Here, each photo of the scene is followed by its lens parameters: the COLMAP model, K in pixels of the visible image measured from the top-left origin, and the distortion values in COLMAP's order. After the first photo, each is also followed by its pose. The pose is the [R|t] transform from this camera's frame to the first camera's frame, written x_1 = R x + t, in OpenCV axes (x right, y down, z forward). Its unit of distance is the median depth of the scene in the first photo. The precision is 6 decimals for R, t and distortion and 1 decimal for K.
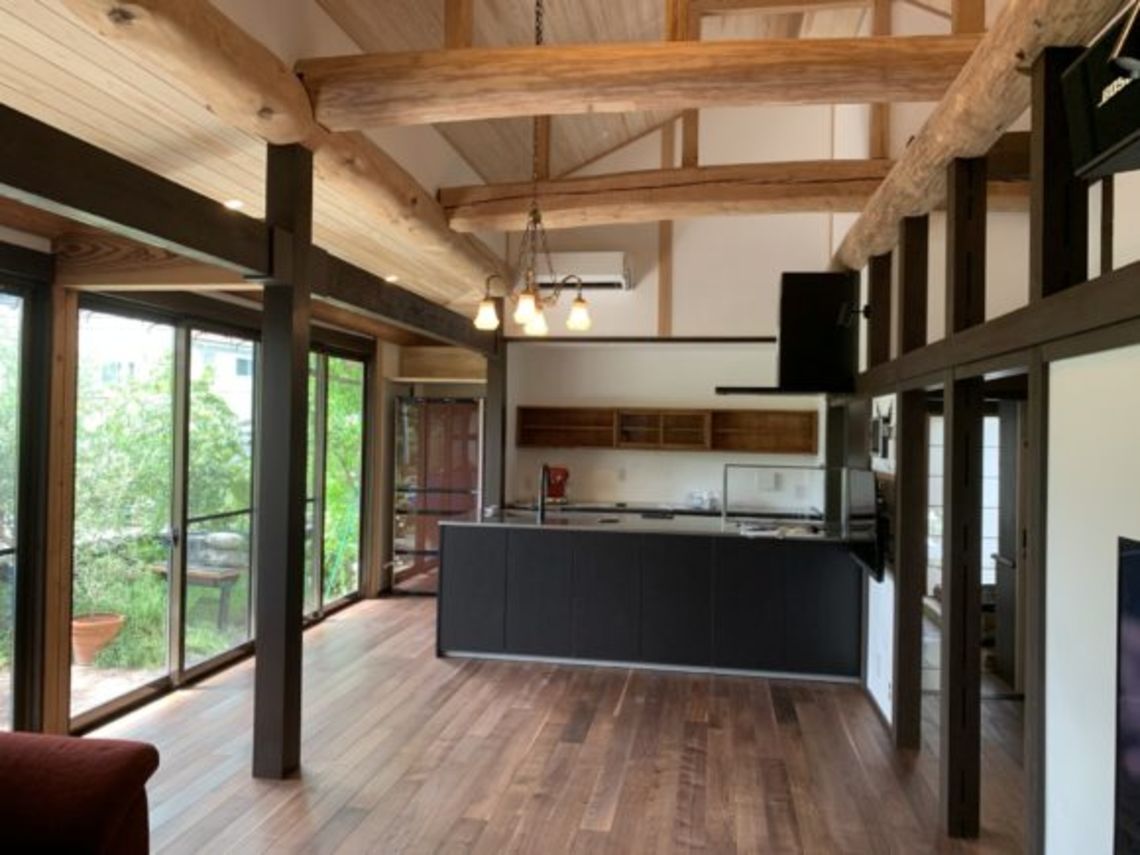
lens RADIAL K [[868.2, 0, 577.9], [0, 868.2, 430.5], [0, 0, 1]] dist [0.001926, -0.007248]
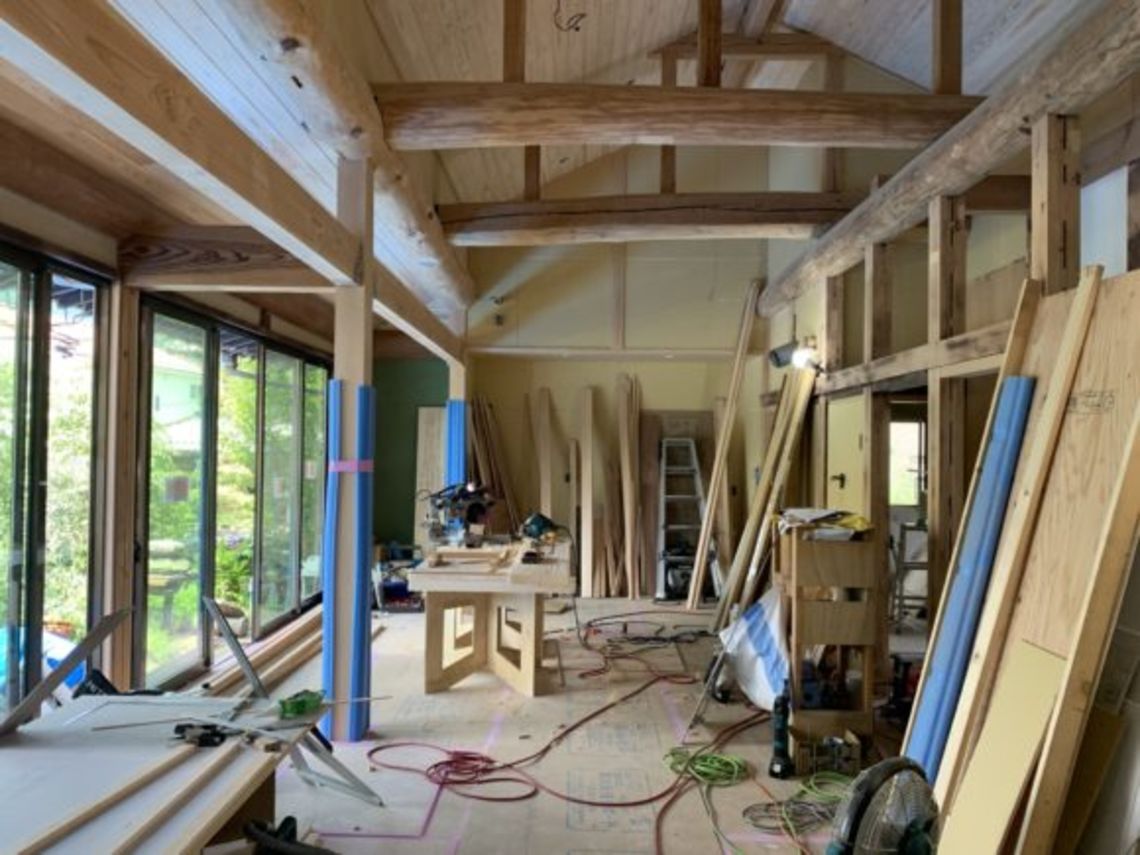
lens RADIAL K [[868.2, 0, 560.6], [0, 868.2, 424.3], [0, 0, 1]] dist [0.001926, -0.007248]
pose [[0.990081, -0.000166, 0.140497, -0.236170], [0.004204, 0.999586, -0.028449, 0.033112], [-0.140434, 0.028758, 0.989672, -0.102772]]
